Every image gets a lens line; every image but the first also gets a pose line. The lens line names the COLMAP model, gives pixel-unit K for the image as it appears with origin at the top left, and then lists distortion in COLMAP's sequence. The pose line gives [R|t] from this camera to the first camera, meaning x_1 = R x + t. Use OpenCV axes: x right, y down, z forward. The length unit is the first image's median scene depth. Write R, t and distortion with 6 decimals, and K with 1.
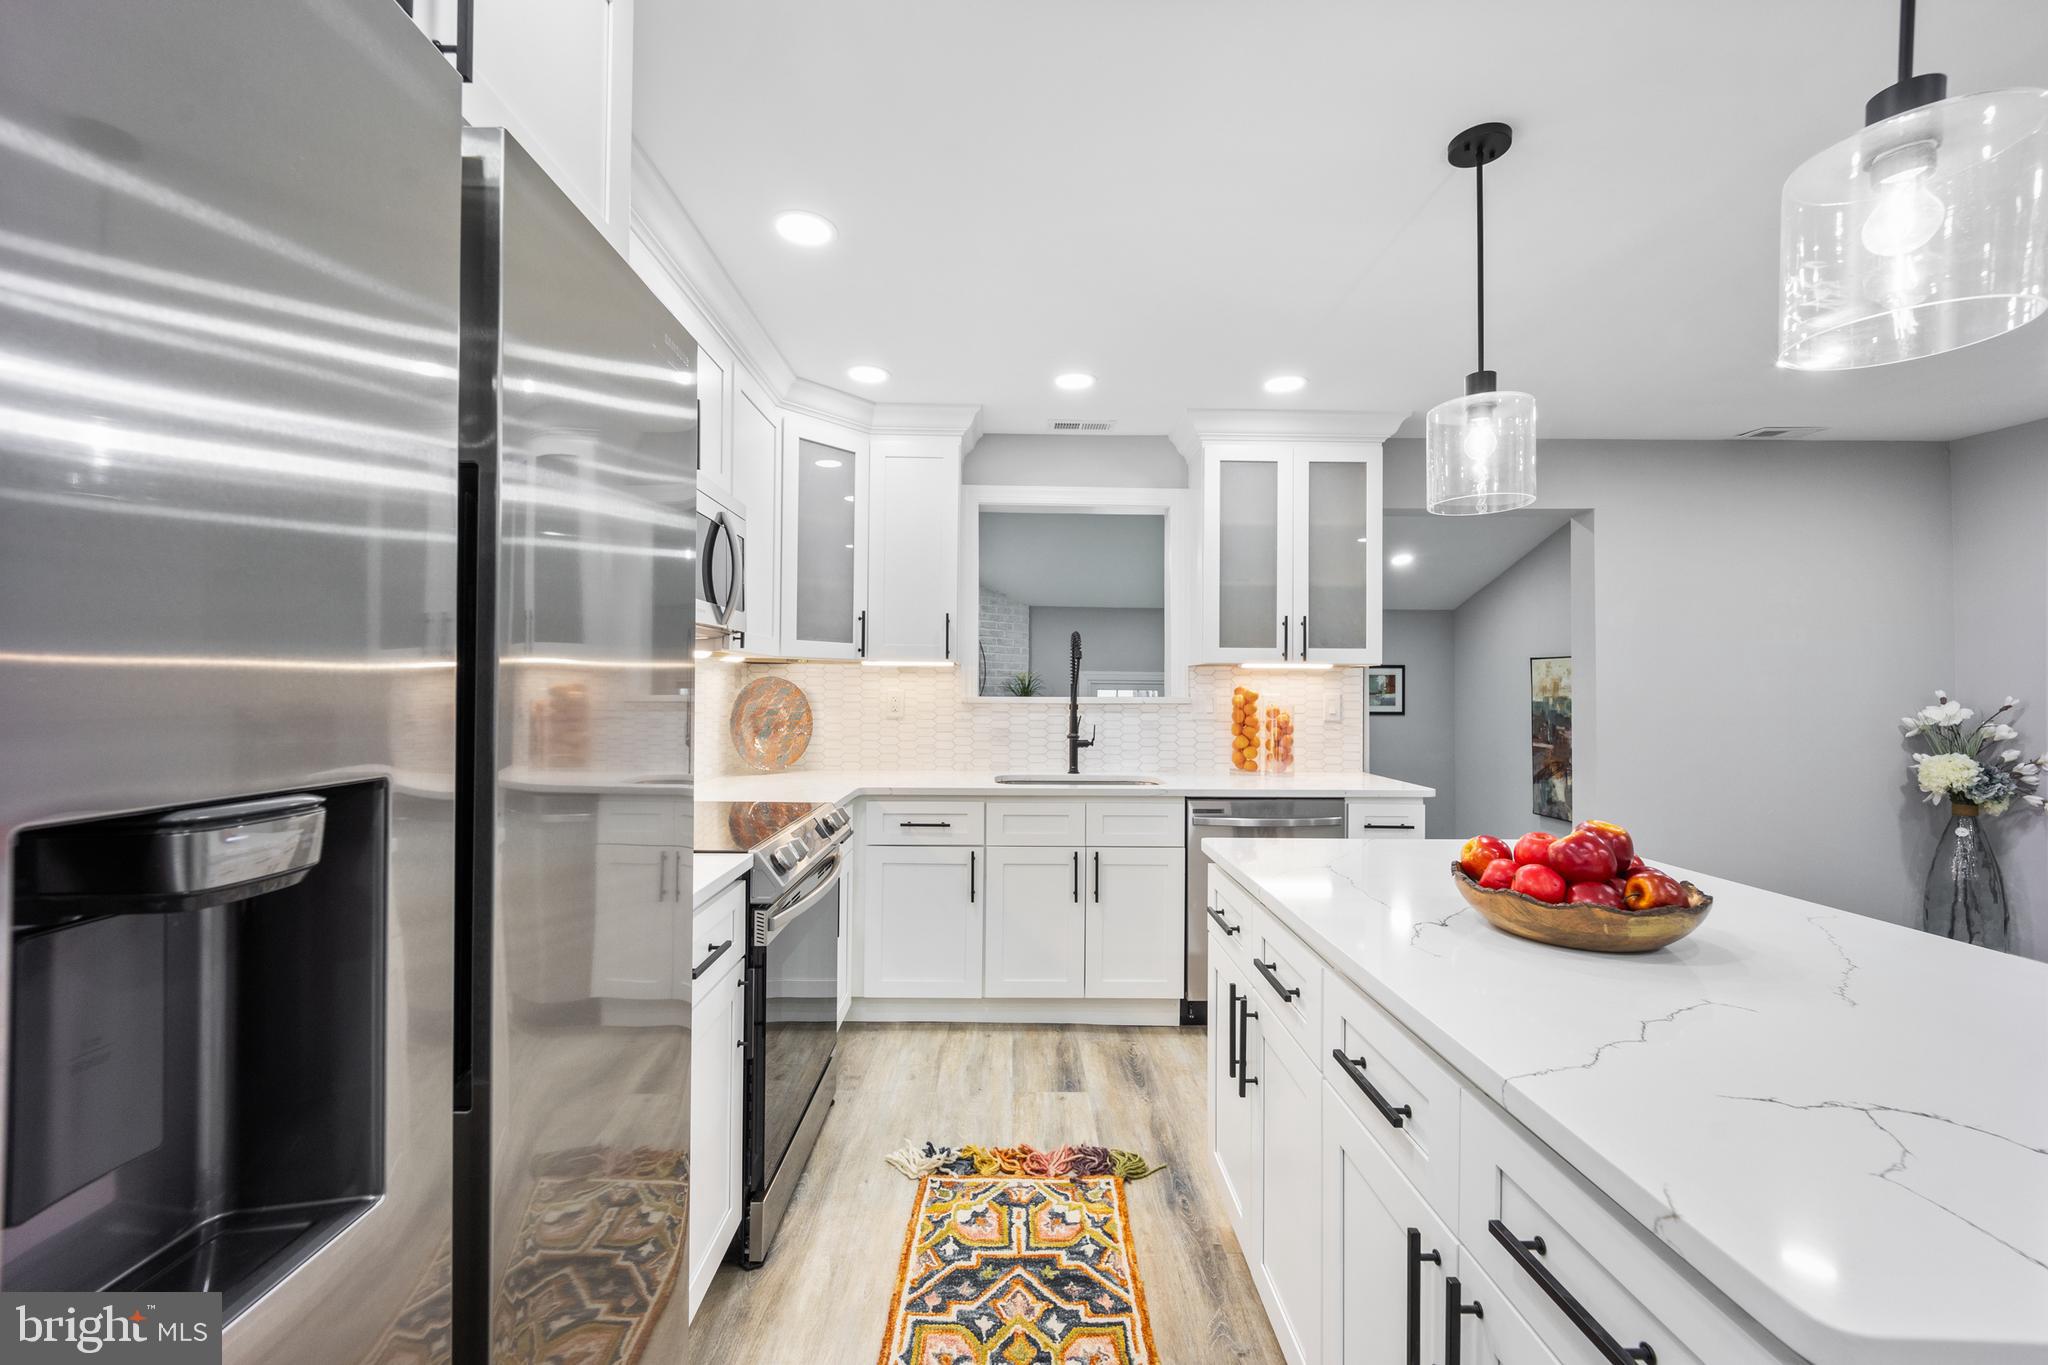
lens RADIAL K [[812.4, 0, 1020.7], [0, 812.4, 679.0], [0, 0, 1]] dist [-0.000476, 0.000001]
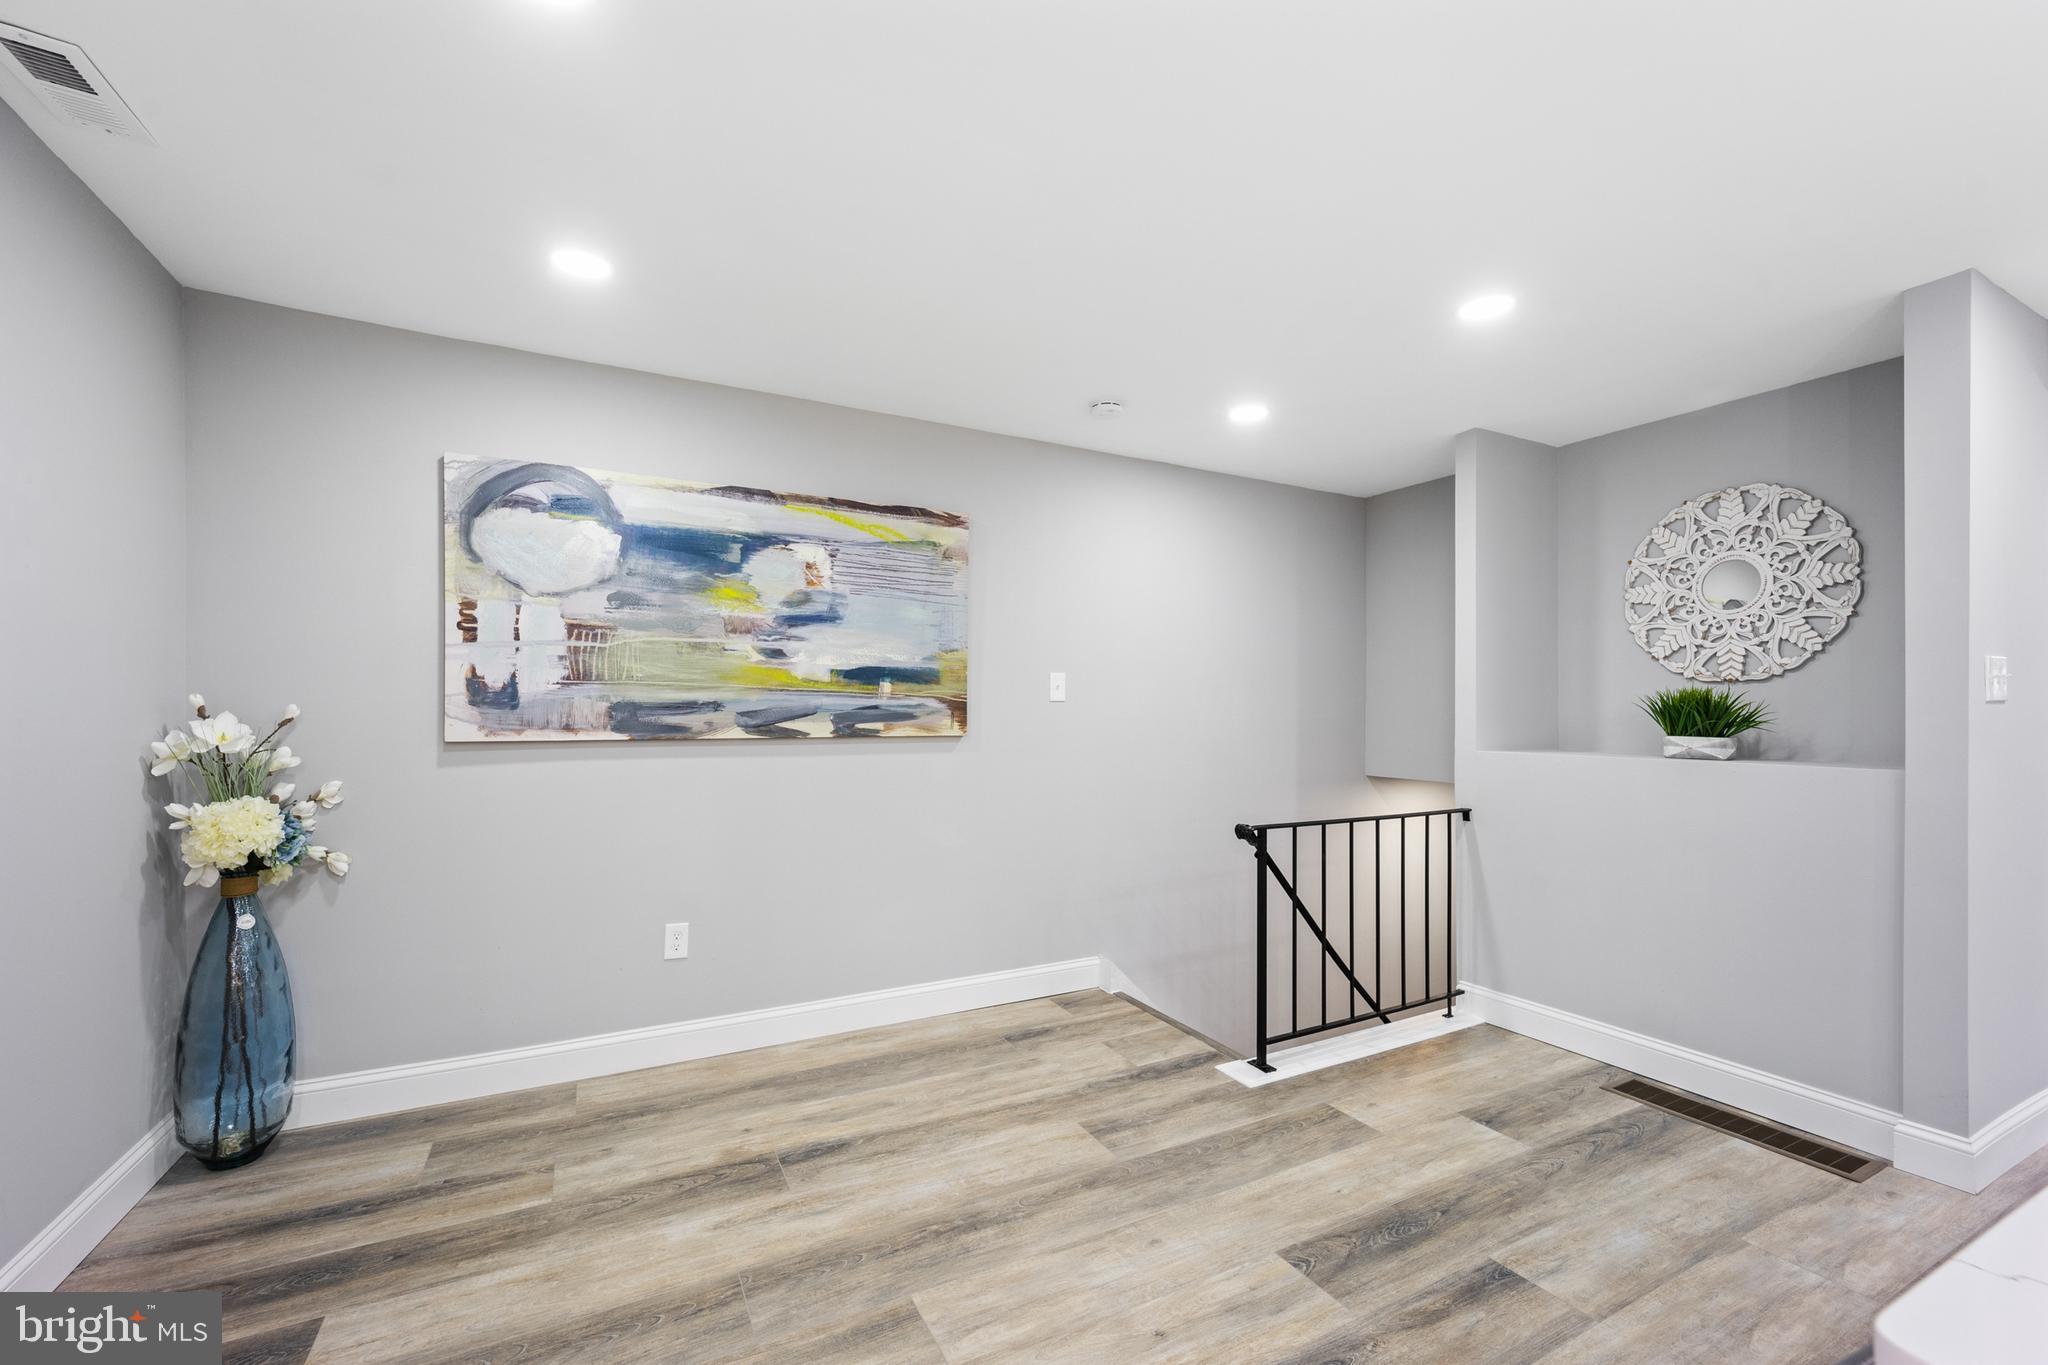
lens RADIAL K [[805.7, 0, 999.5], [0, 805.7, 716.6], [0, 0, 1]] dist [-0.002118, -0.000190]
pose [[-0.440997, -0.010452, 0.897448, 0.356487], [-0.017995, 0.999834, 0.002802, 0.018865], [-0.897328, -0.014914, -0.441112, 0.767091]]
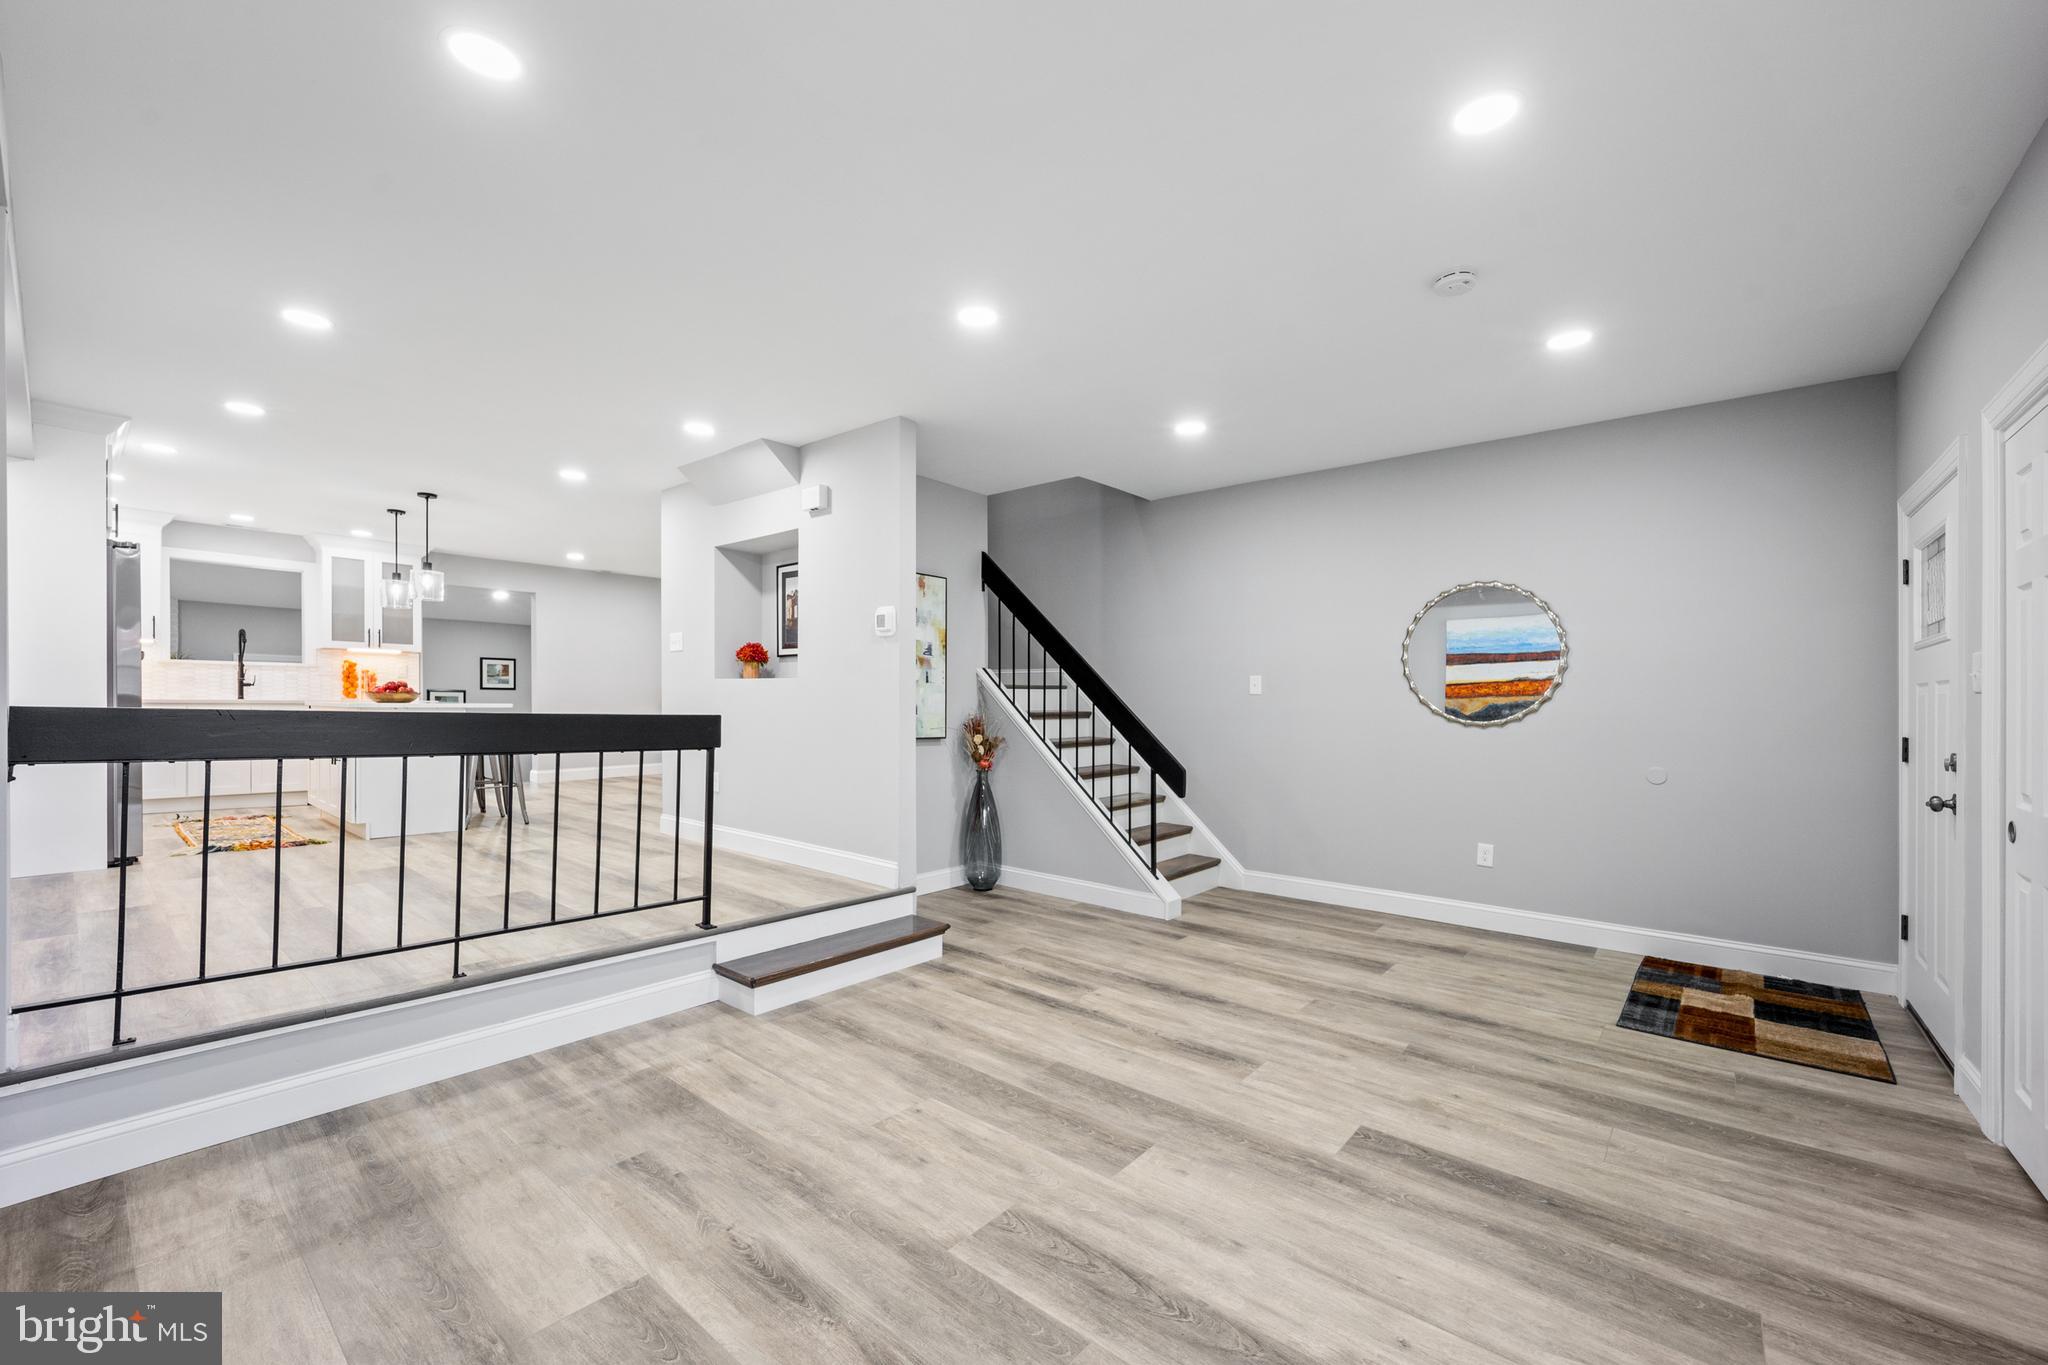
lens RADIAL K [[804.8, 0, 1013.5], [0, 804.8, 704.6], [0, 0, 1]] dist [-0.000634, -0.000199]
pose [[0.653110, -0.002243, 0.757260, -0.197464], [-0.018418, 0.999653, 0.018846, 0.058172], [-0.757039, -0.026255, 0.652842, -1.788353]]
